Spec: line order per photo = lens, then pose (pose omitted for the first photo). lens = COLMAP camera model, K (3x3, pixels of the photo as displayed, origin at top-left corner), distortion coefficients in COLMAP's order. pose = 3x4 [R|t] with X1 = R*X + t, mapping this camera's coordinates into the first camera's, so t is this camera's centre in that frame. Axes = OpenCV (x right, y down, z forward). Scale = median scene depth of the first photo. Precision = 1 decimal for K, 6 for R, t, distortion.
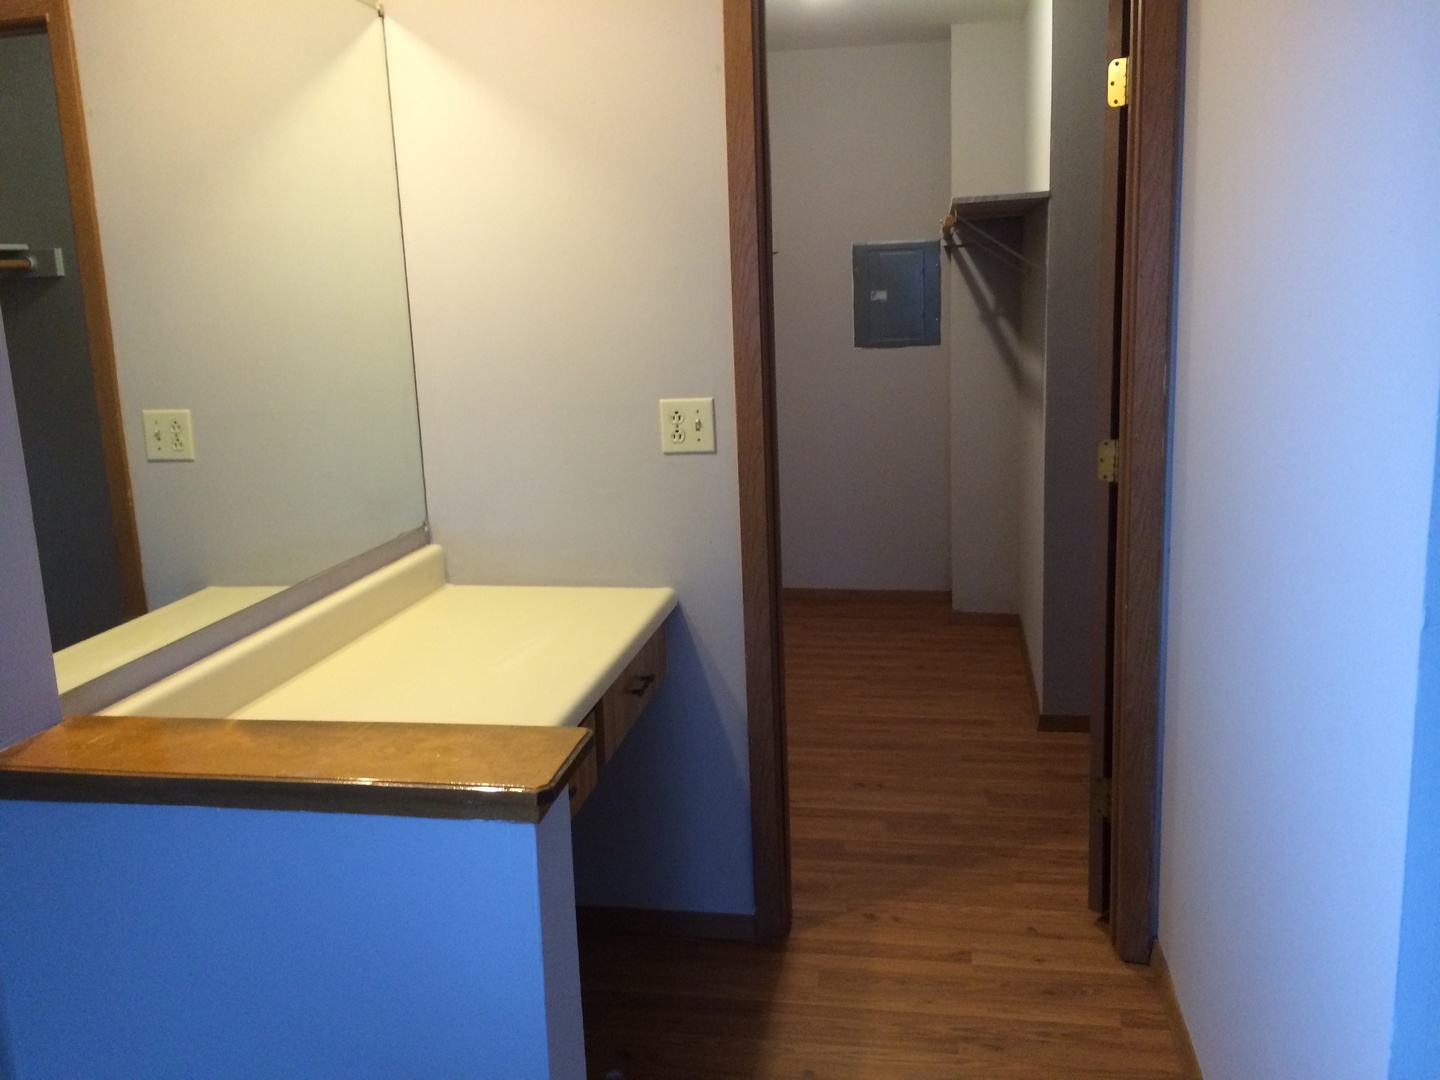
lens RADIAL K [[1259.1, 0, 721.3], [0, 1259.1, 548.1], [0, 0, 1]] dist [0.052680, -0.006880]
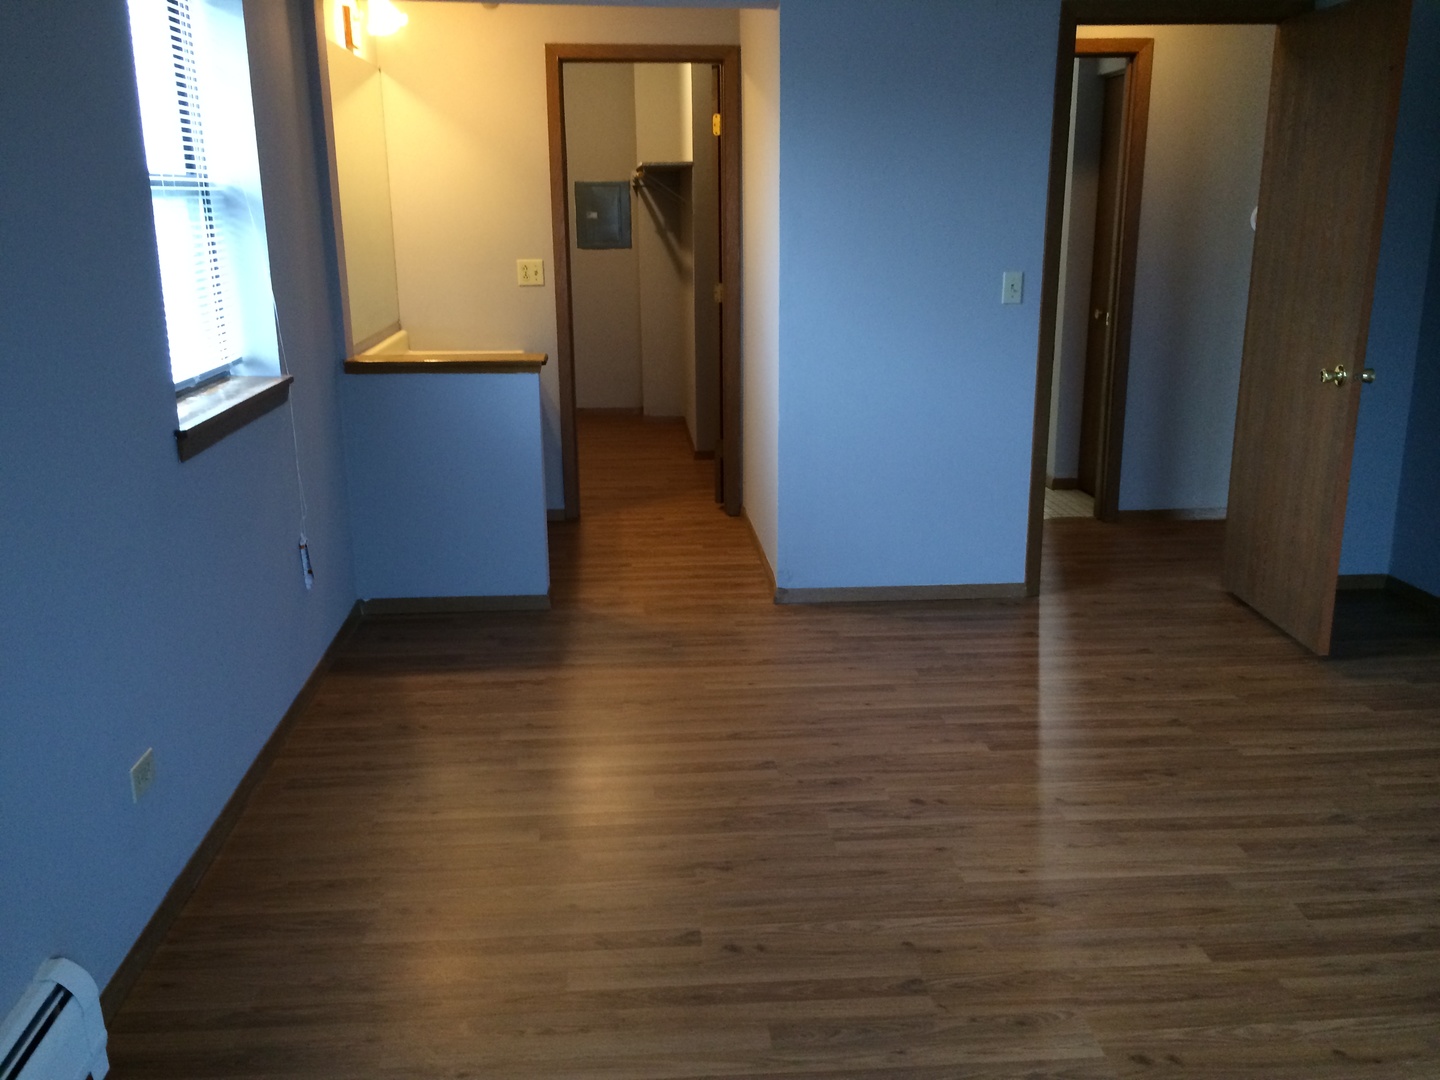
lens RADIAL K [[1259.1, 0, 721.3], [0, 1259.1, 548.1], [0, 0, 1]] dist [0.052680, -0.006880]
pose [[0.966586, -0.035686, 0.253846, -0.197681], [0.020853, 0.997927, 0.060887, 0.177329], [-0.255493, -0.053559, 0.965326, -0.854873]]
